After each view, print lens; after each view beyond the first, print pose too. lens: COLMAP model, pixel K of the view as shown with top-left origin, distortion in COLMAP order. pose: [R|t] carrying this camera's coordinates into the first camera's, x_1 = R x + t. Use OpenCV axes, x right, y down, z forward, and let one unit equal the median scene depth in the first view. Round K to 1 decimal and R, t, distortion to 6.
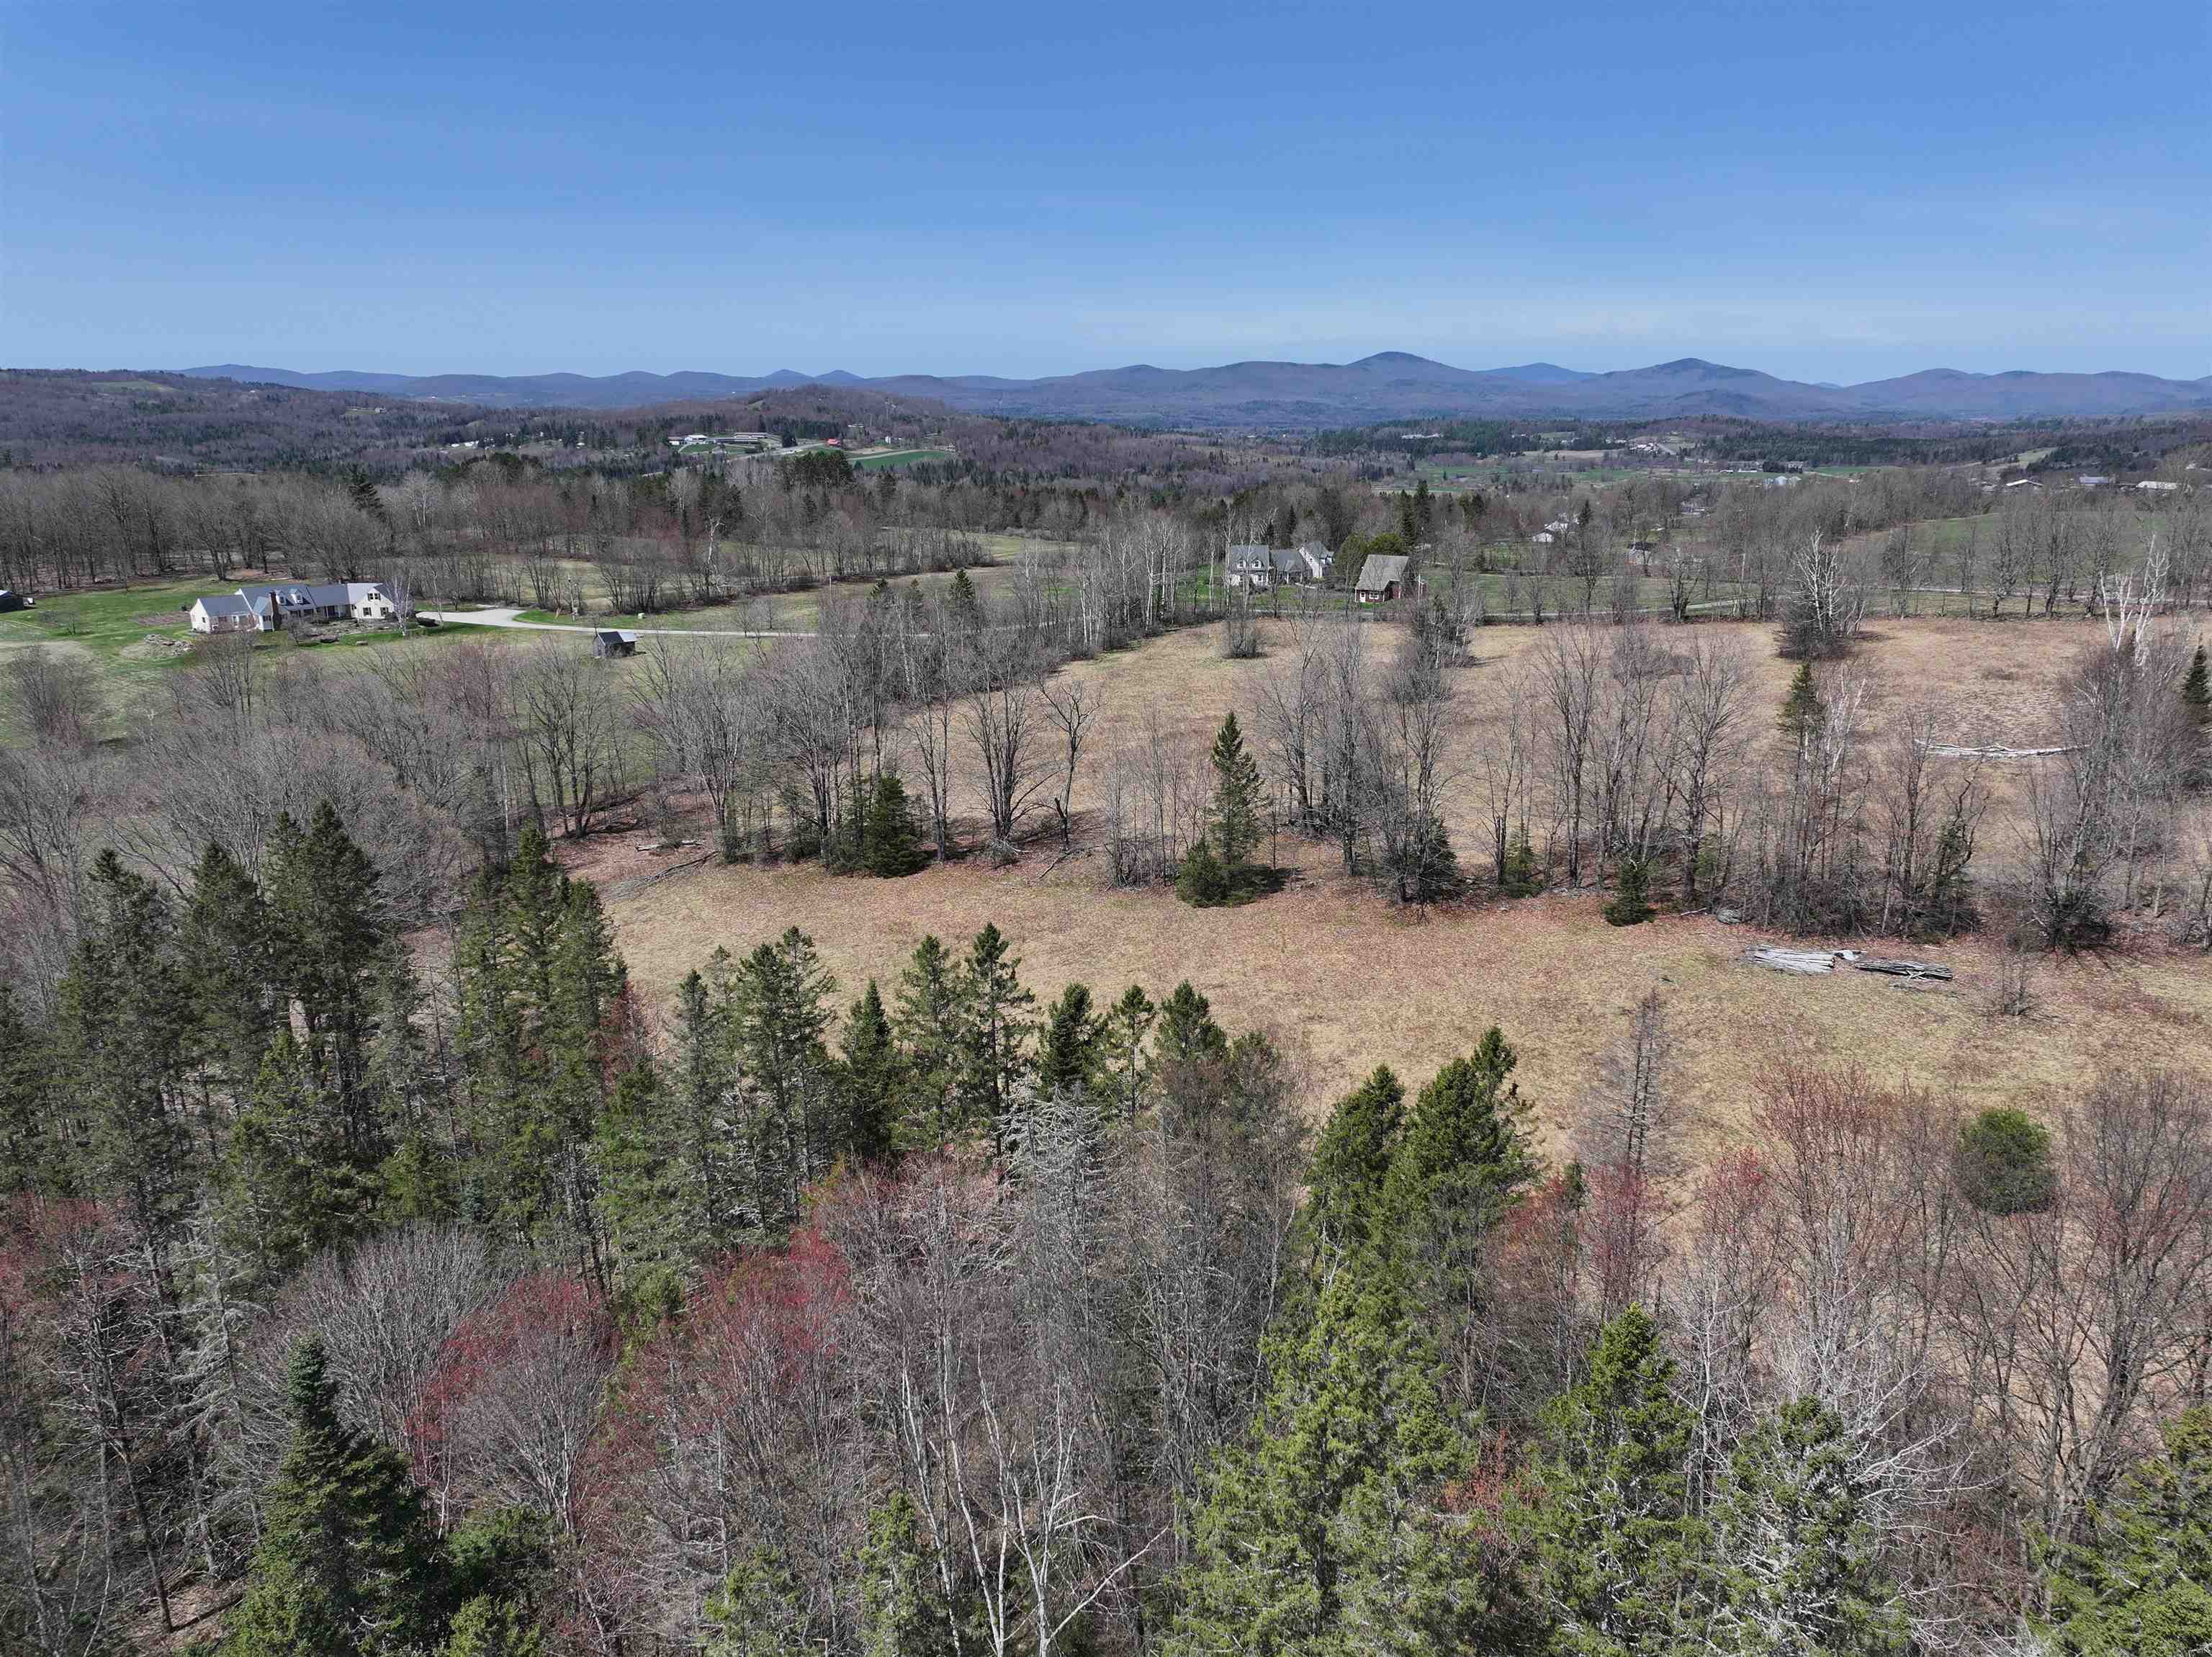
lens RADIAL K [[1545.6, 0, 1122.5], [0, 1545.6, 824.7], [0, 0, 1]] dist [-0.004496, 0.017477]
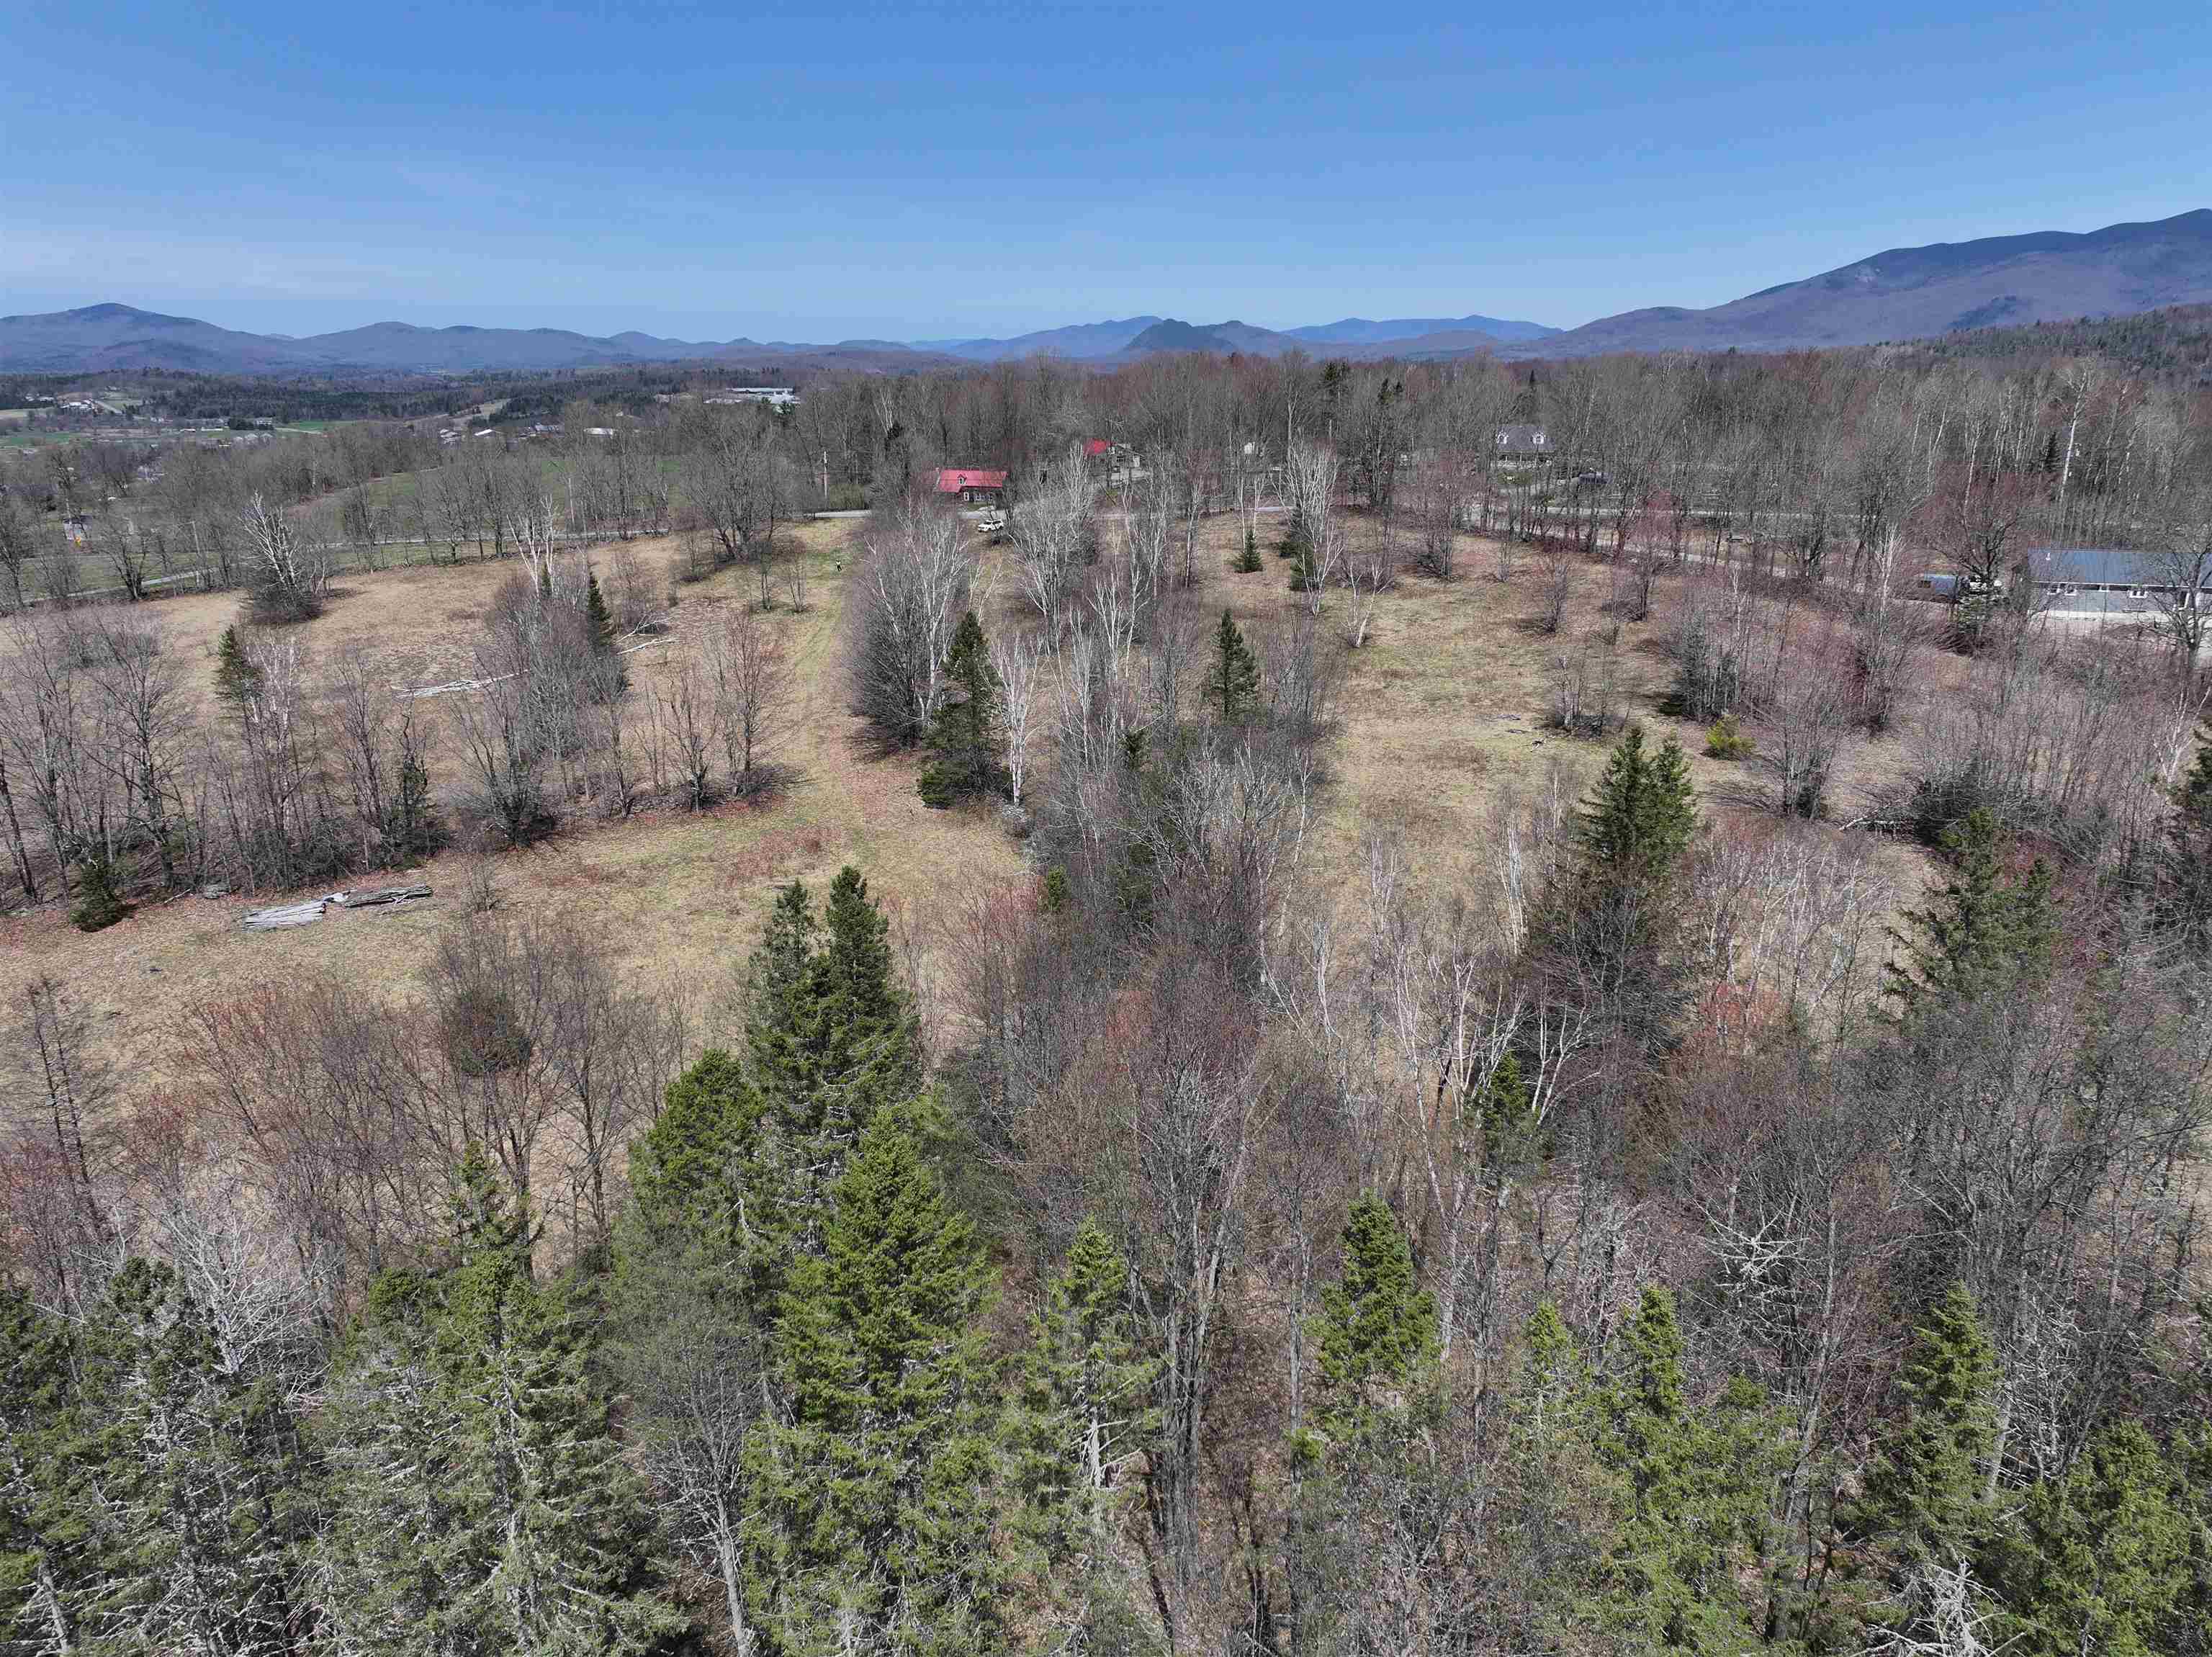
lens RADIAL K [[1545.6, 0, 1126.9], [0, 1545.6, 829.1], [0, 0, 1]] dist [-0.004496, 0.017477]
pose [[0.630280, -0.225716, 0.742832, 0.035392], [0.202028, 0.971525, 0.123789, 0.017580], [-0.749621, 0.072051, 0.657934, -0.110070]]
